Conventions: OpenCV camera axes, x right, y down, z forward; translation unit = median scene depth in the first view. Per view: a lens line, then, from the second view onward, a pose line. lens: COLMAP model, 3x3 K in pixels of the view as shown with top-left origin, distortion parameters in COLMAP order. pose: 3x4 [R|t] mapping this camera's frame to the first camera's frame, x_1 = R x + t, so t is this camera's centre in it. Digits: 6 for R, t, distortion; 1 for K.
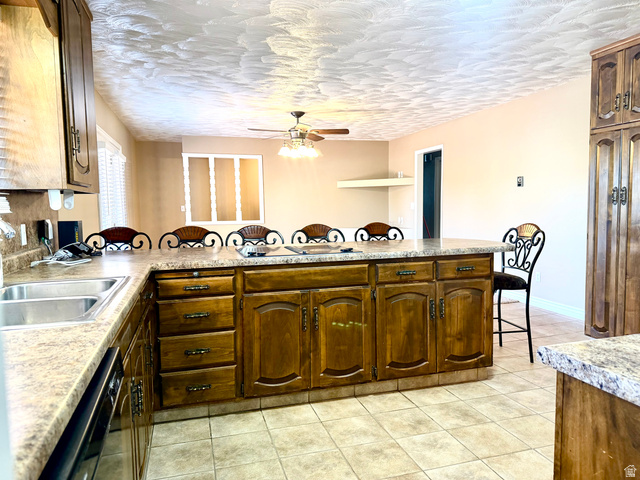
lens RADIAL K [[458.1, 0, 320.0], [0, 458.1, 240.0], [0, 0, 1]] dist [0.029718, -0.003693]
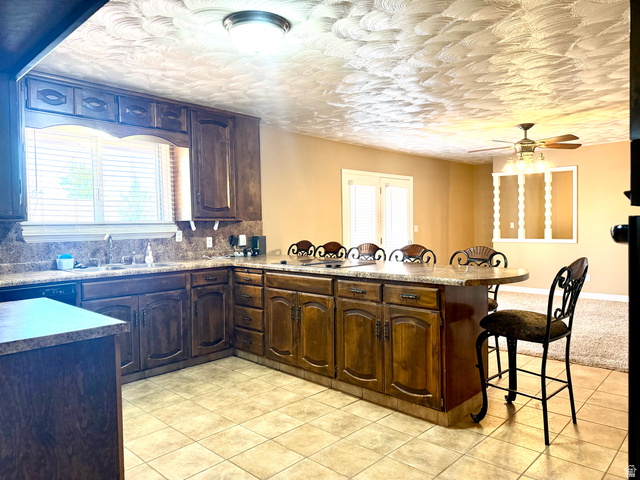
lens RADIAL K [[458.1, 0, 320.0], [0, 458.1, 240.0], [0, 0, 1]] dist [0.029718, -0.003693]
pose [[0.490212, 0.038736, -0.870742, 1.098134], [-0.061084, 0.998082, 0.010011, -0.056582], [0.869460, 0.048281, 0.491638, 0.366598]]
